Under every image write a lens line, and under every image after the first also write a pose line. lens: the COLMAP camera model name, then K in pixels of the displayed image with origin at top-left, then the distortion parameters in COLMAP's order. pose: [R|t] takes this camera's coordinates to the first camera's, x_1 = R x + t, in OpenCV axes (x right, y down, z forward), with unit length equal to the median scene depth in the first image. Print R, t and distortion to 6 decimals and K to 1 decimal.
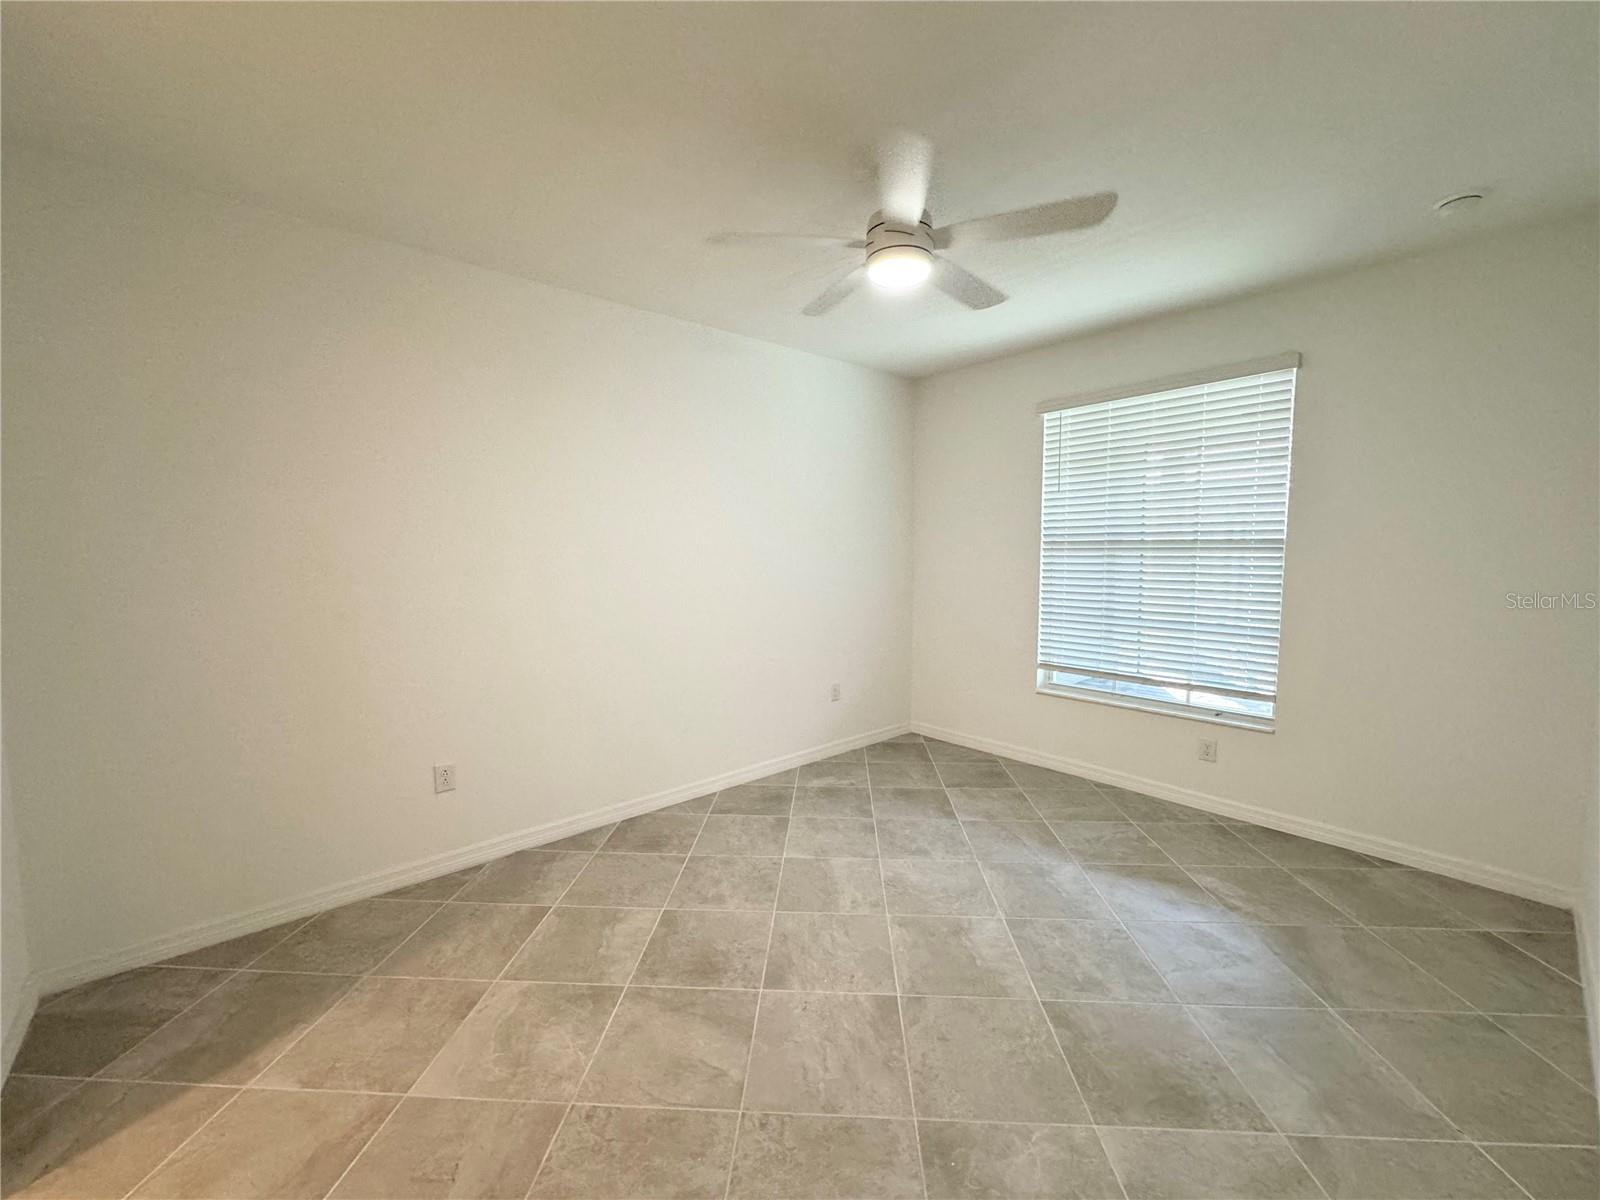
lens RADIAL K [[634.0, 0, 802.5], [0, 634.0, 603.1], [0, 0, 1]] dist [-0.002560, 0.000139]
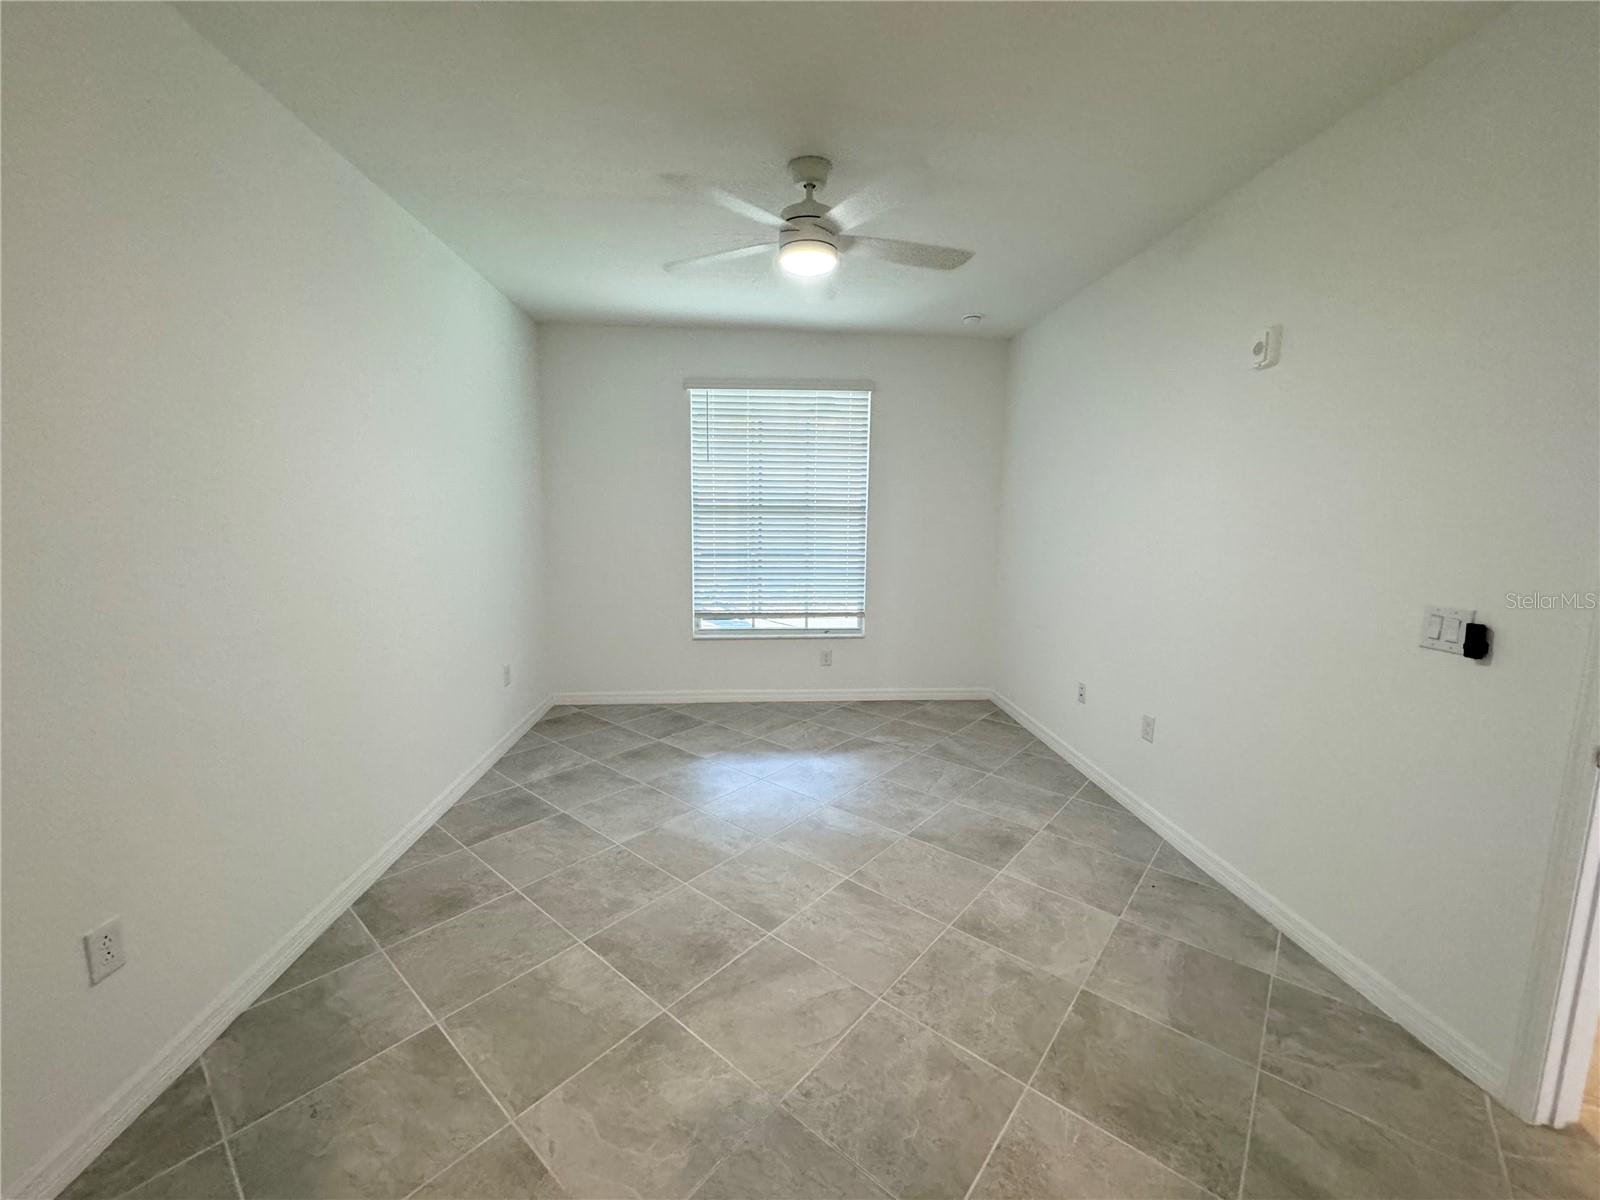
lens RADIAL K [[635.6, 0, 801.7], [0, 635.6, 598.6], [0, 0, 1]] dist [-0.001641, 0.000472]
pose [[0.603837, -0.098942, 0.790943, -0.537723], [0.056687, 0.995084, 0.081202, -0.015521], [-0.795089, -0.004197, 0.606478, 0.213776]]
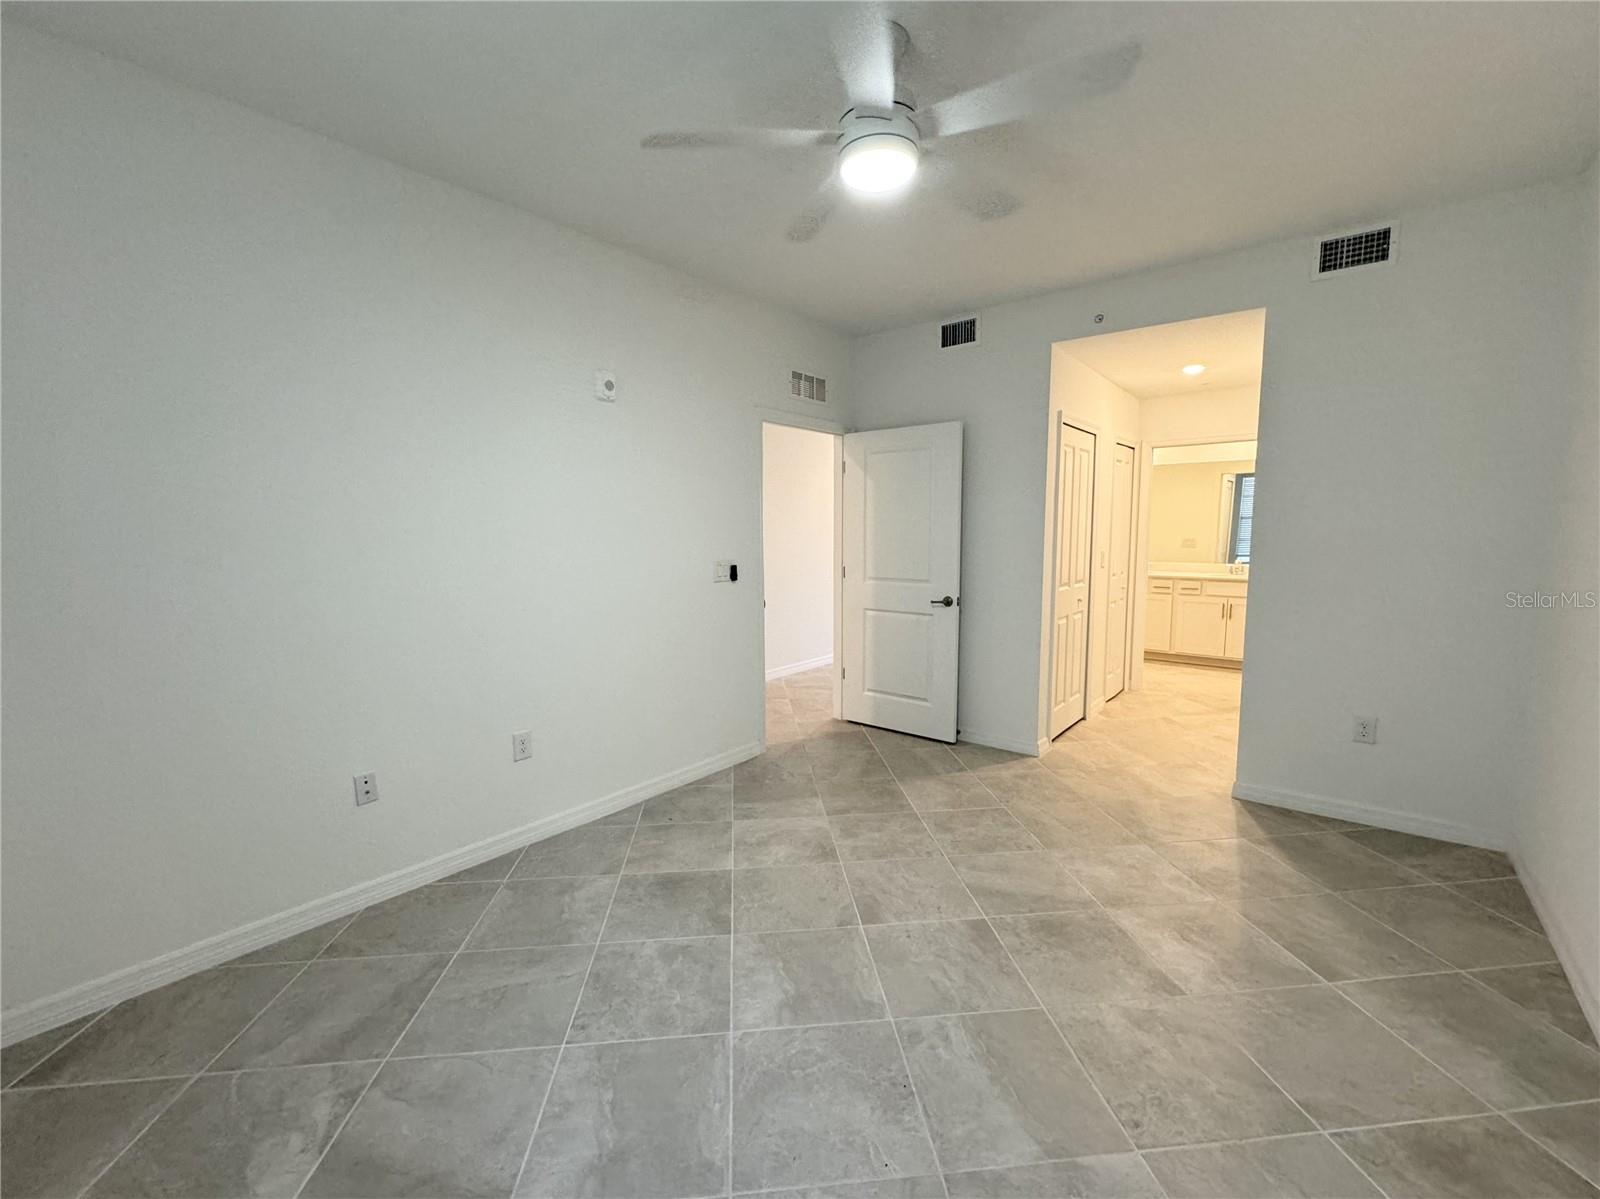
lens RADIAL K [[664.3, 0, 800.0], [0, 664.3, 599.5], [0, 0, 1]] dist [-0.001322, -0.000044]
pose [[-0.988435, 0.025905, -0.149417, 0.268220], [-0.003220, 0.981494, 0.191466, -0.092449], [0.151612, 0.189733, -0.970059, 1.294169]]
